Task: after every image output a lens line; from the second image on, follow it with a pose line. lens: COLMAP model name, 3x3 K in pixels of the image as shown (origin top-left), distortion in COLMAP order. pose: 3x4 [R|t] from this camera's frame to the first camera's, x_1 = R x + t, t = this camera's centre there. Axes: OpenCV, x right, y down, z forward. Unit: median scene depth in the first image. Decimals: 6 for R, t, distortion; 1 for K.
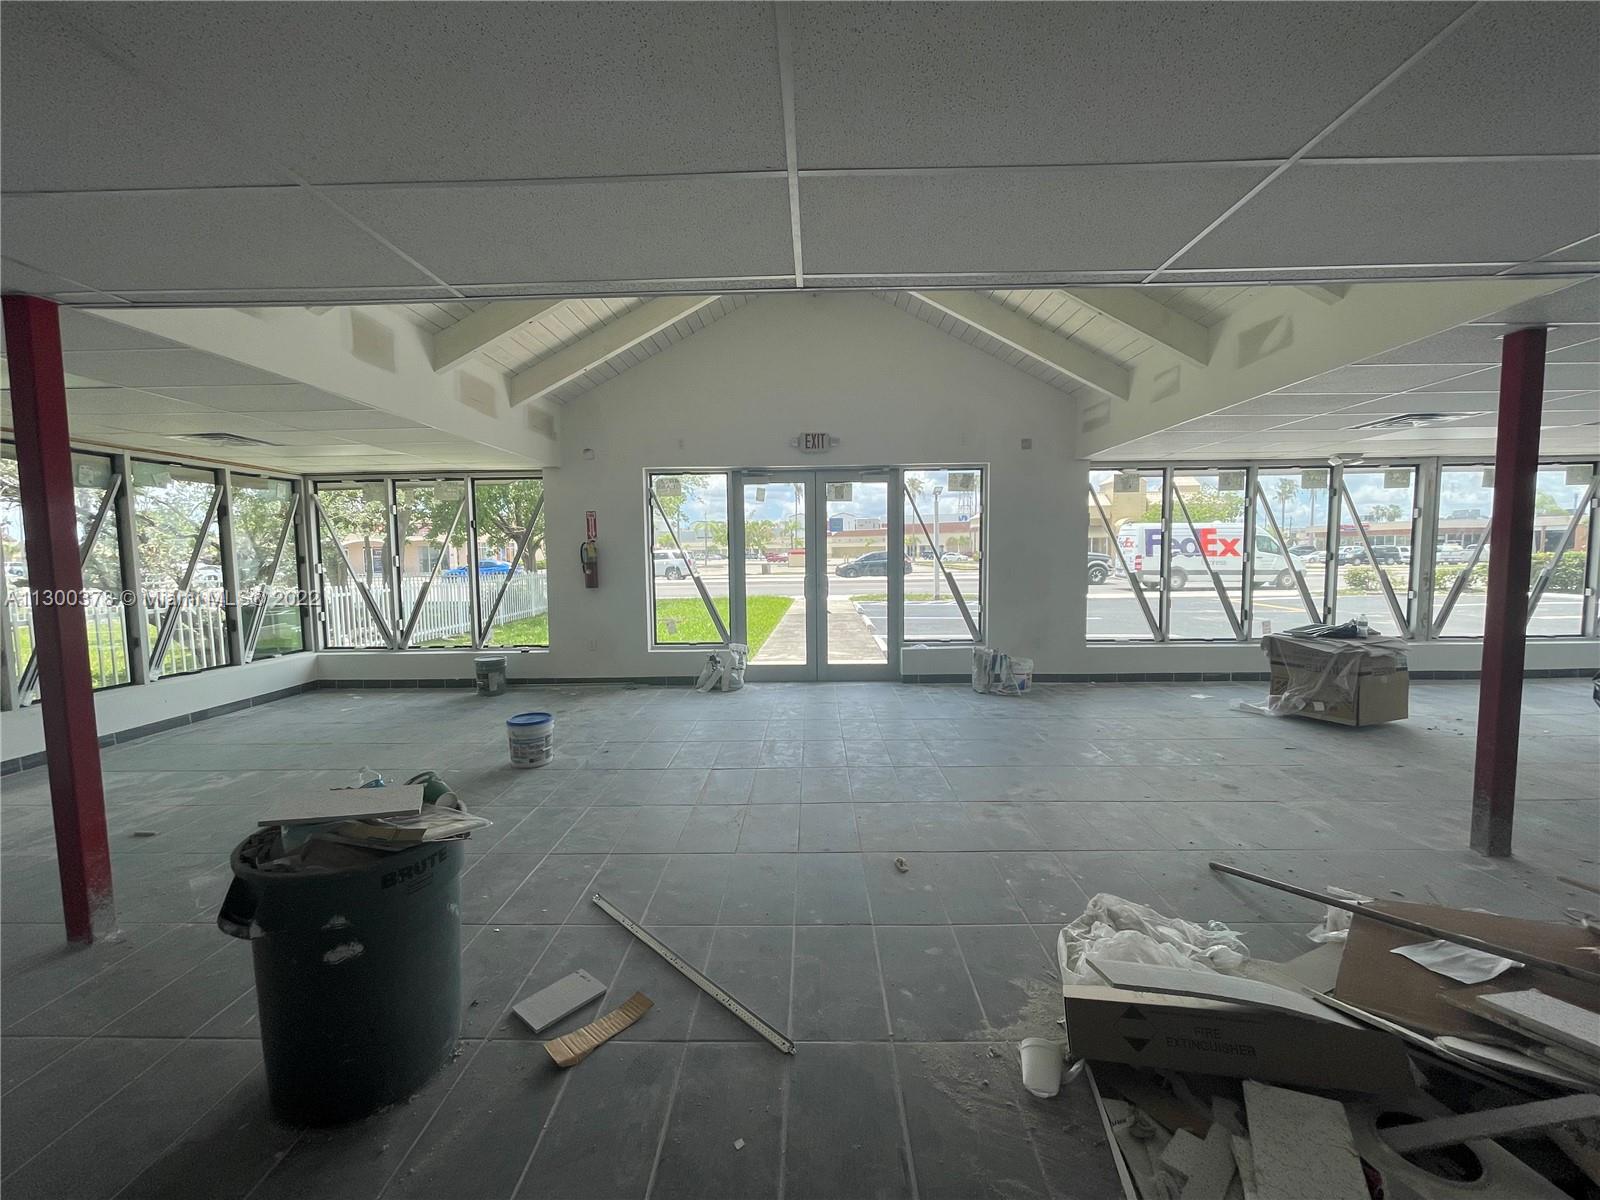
lens RADIAL K [[642.4, 0, 801.4], [0, 642.4, 599.9], [0, 0, 1]] dist [-0.002706, -0.000092]
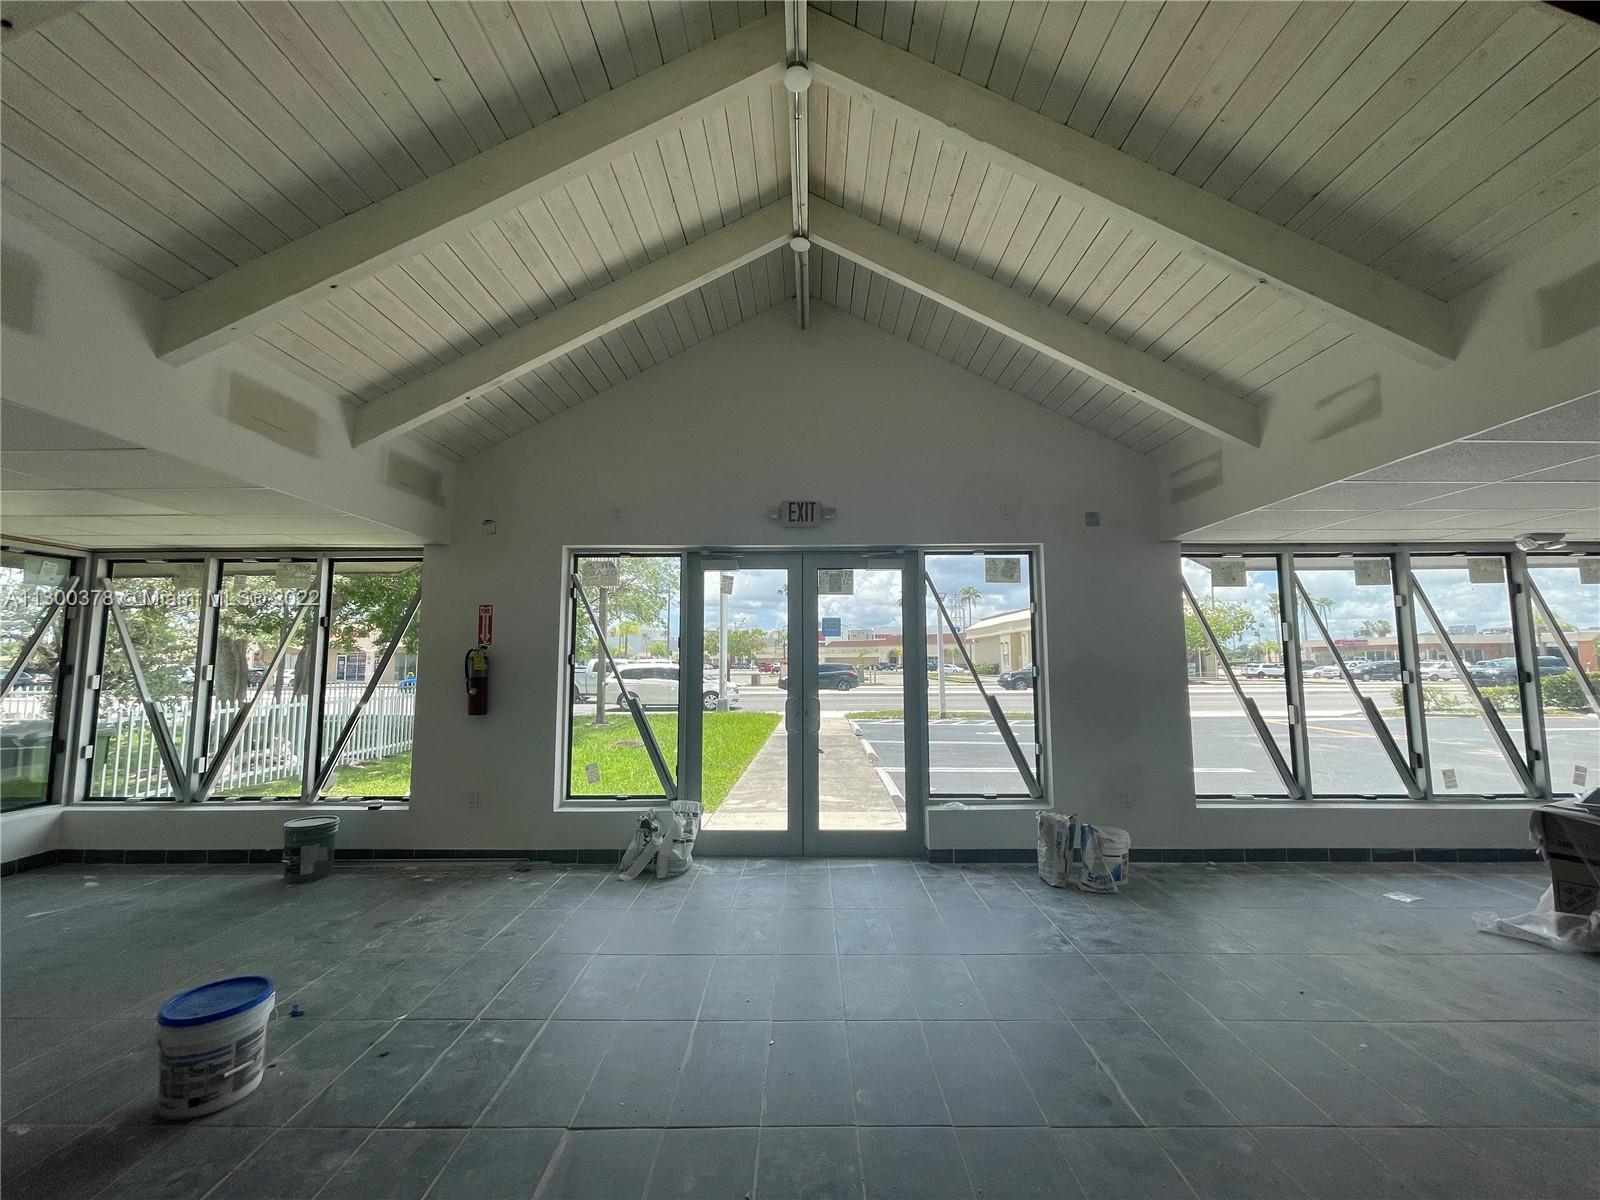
lens RADIAL K [[642.4, 0, 801.4], [0, 642.4, 599.9], [0, 0, 1]] dist [-0.002706, -0.000092]
pose [[0.999909, 0.009724, 0.009355, 0.014030], [-0.007989, 0.985359, -0.170304, -0.025067], [-0.010874, 0.170214, 0.985347, 0.292887]]
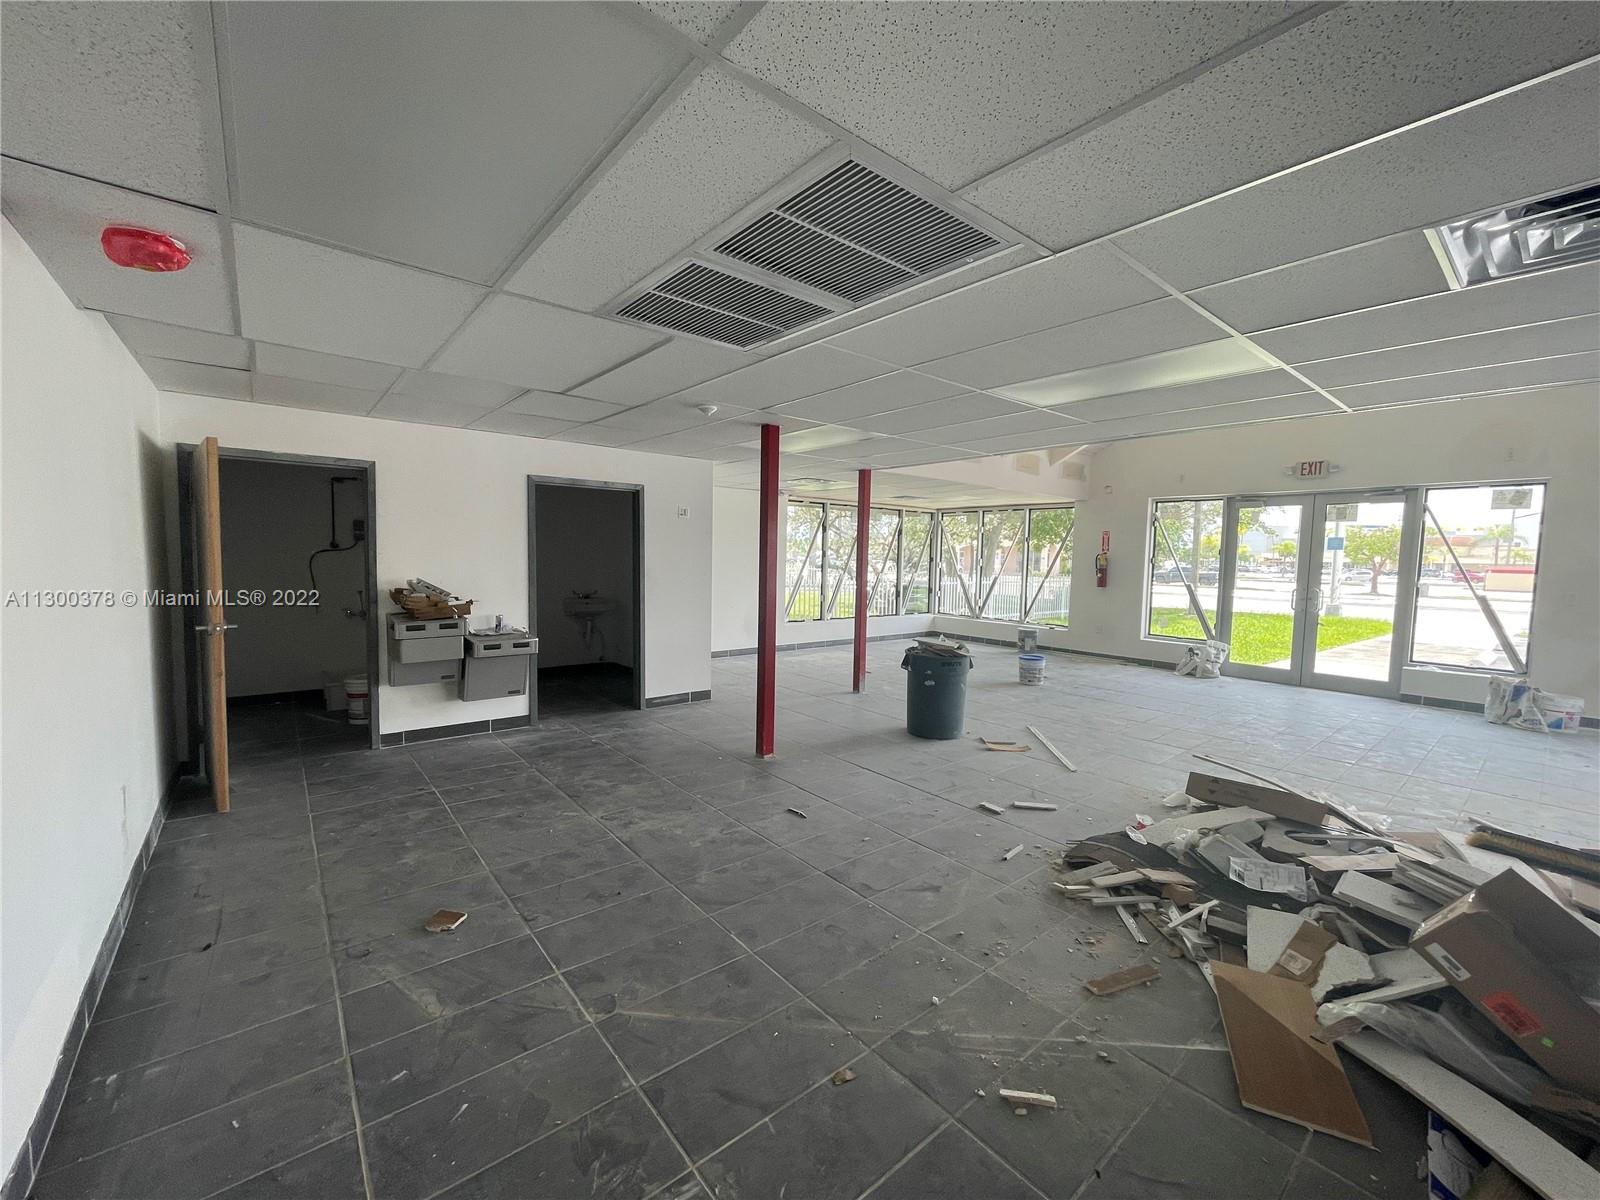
lens RADIAL K [[650.2, 0, 803.3], [0, 650.2, 598.3], [0, 0, 1]] dist [-0.001805, -0.000039]
pose [[0.653242, 0.077804, -0.753141, 0.299510], [-0.086101, 0.995887, 0.028201, 0.020268], [0.752238, 0.046424, 0.657254, -0.379141]]
